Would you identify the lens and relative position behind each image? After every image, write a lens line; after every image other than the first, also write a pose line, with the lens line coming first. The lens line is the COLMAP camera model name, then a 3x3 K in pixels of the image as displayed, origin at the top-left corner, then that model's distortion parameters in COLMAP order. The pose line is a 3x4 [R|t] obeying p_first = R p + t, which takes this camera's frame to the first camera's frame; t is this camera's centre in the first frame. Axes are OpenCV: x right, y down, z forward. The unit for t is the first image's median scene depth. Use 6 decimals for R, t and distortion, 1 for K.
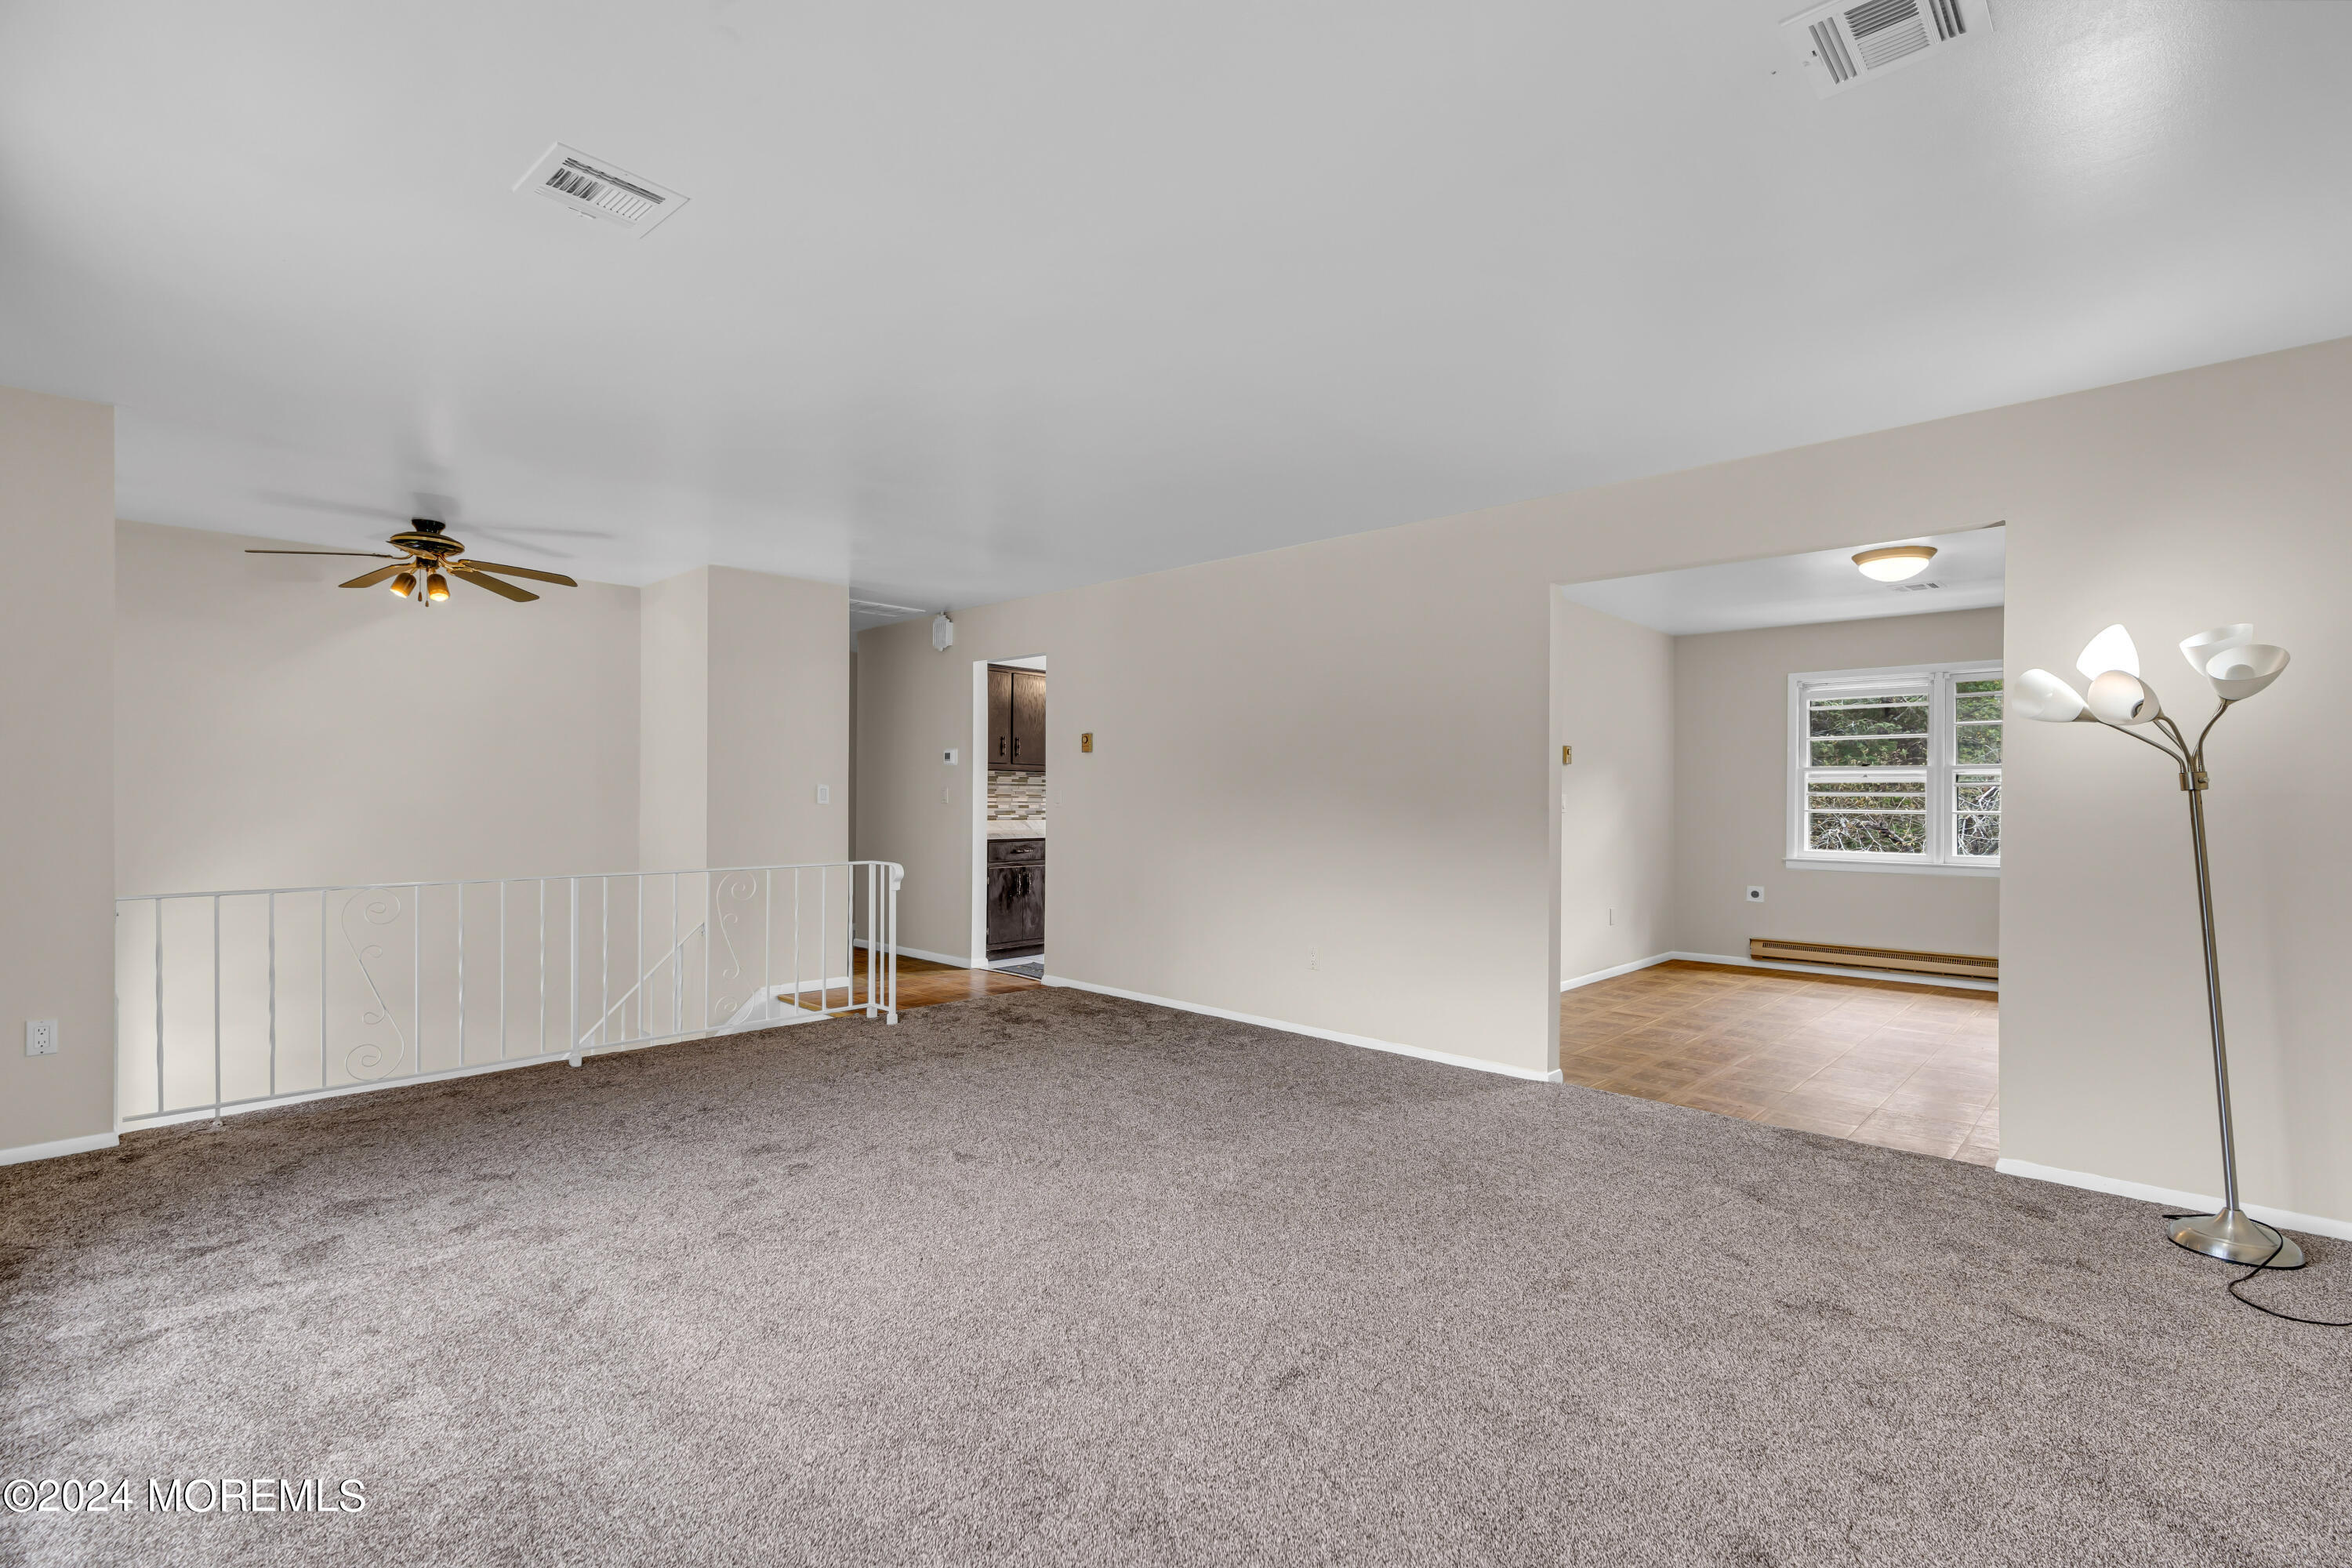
lens RADIAL K [[1065.6, 0, 1176.0], [0, 1065.6, 784.0], [0, 0, 1]] dist [-0.018295, -0.000070]
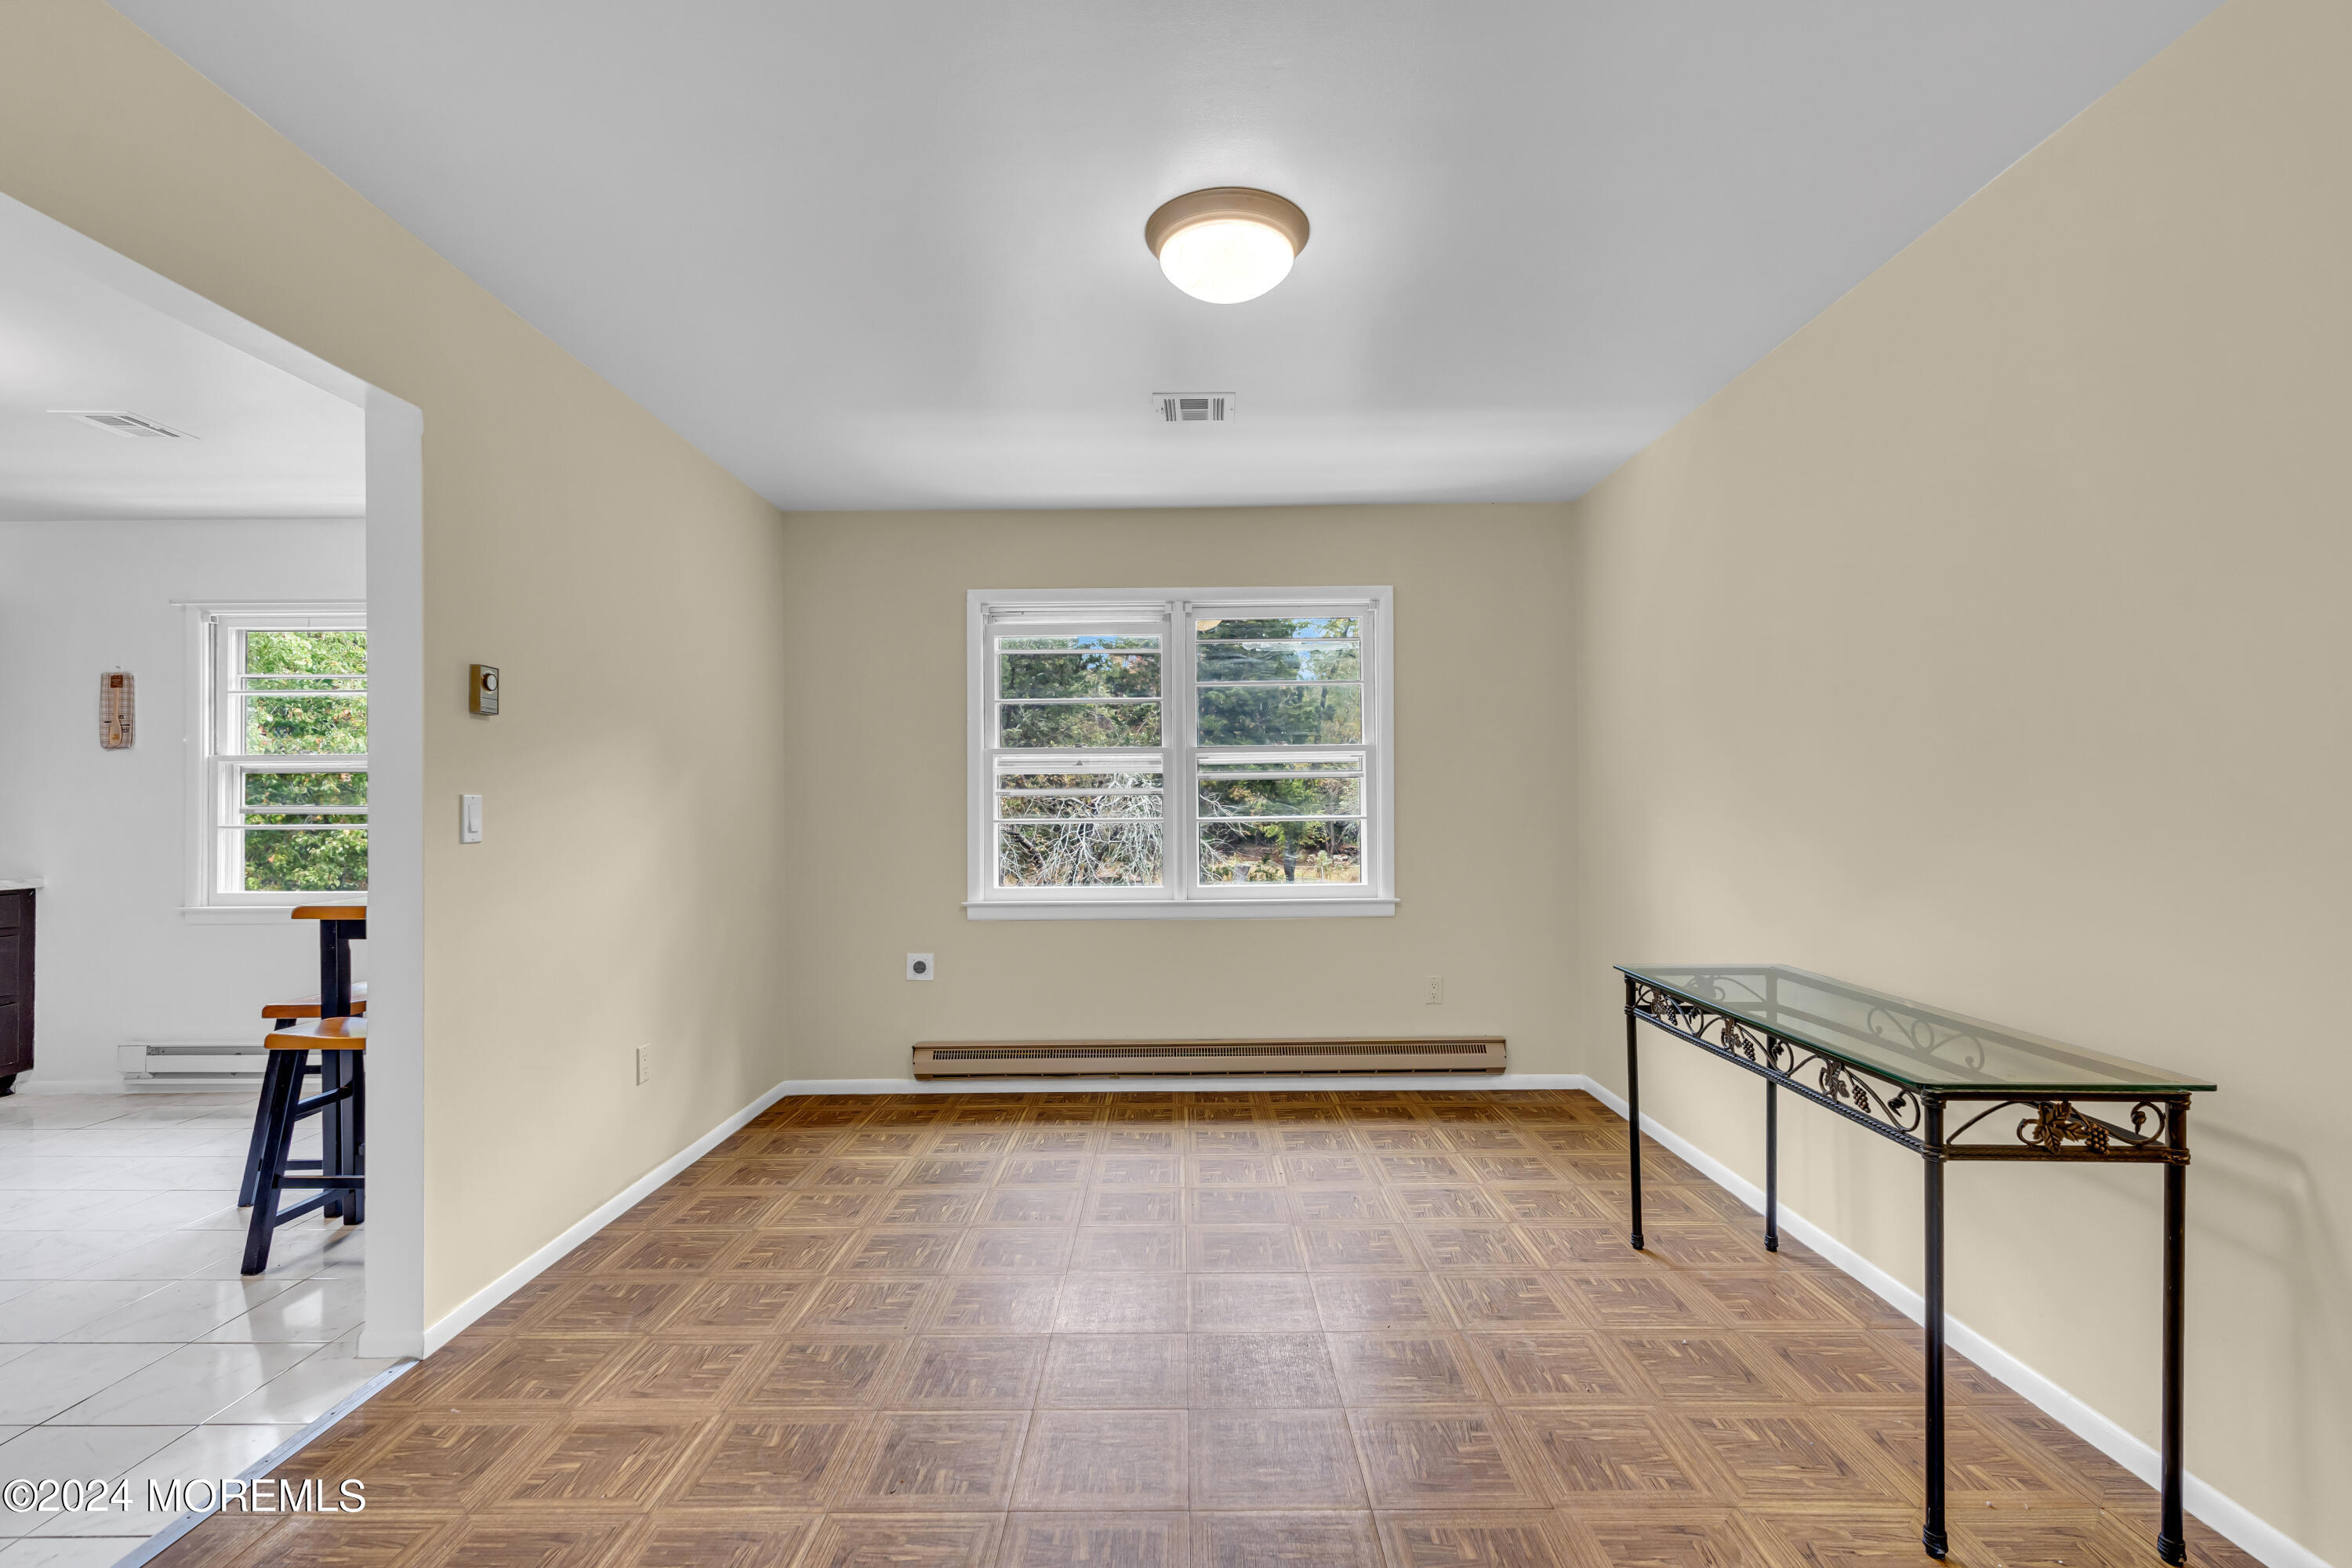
lens RADIAL K [[1065.6, 0, 1176.0], [0, 1065.6, 784.0], [0, 0, 1]] dist [-0.018295, -0.000070]
pose [[0.724703, -0.002563, 0.689057, 0.254344], [0.013998, 0.999841, -0.011003, 0.011974], [-0.688919, 0.017619, 0.724624, 0.493808]]
